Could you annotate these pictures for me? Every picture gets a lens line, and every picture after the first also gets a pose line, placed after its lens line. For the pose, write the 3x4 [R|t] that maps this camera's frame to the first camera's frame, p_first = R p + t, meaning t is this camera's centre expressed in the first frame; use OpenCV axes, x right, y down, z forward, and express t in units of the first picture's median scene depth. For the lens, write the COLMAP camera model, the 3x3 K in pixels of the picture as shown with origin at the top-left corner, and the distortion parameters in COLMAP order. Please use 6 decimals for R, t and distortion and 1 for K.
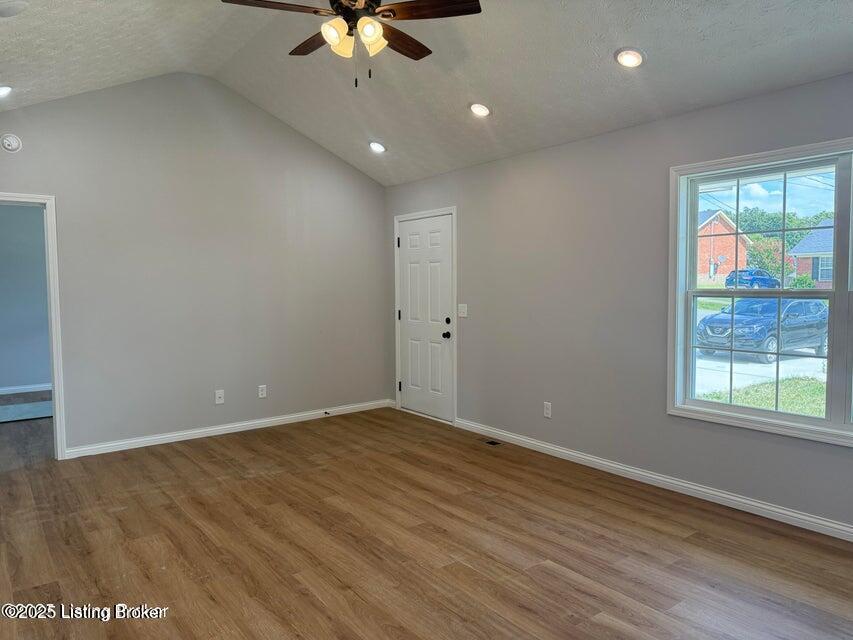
lens RADIAL K [[585.0, 0, 426.5], [0, 585.0, 320.0], [0, 0, 1]] dist [0.001958, 0.001035]
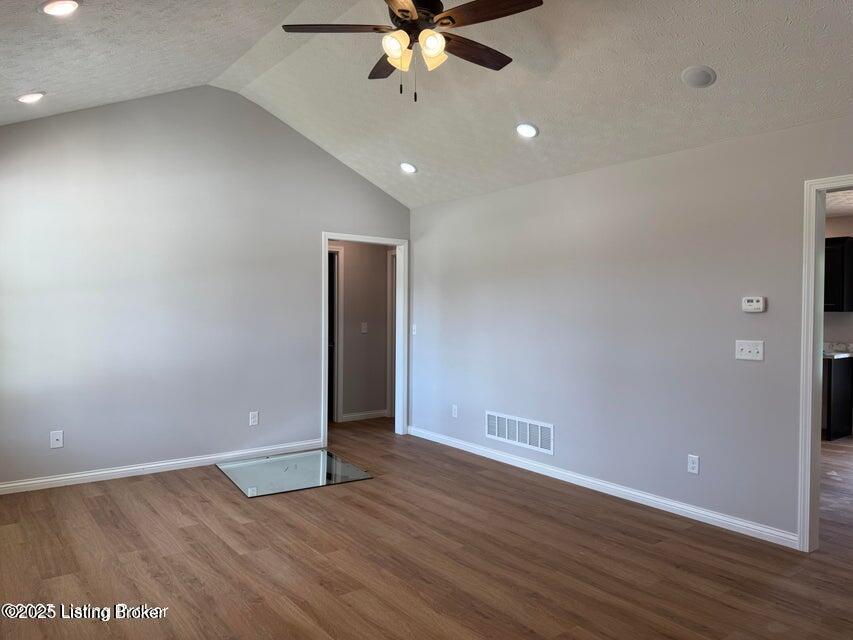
lens RADIAL K [[610.8, 0, 426.5], [0, 610.8, 320.0], [0, 0, 1]] dist [-0.007402, -0.007884]
pose [[-0.999978, 0.000796, -0.006629, -0.129710], [0.000218, 0.996231, 0.086737, -0.124669], [0.006673, 0.086734, -0.996209, 2.017854]]
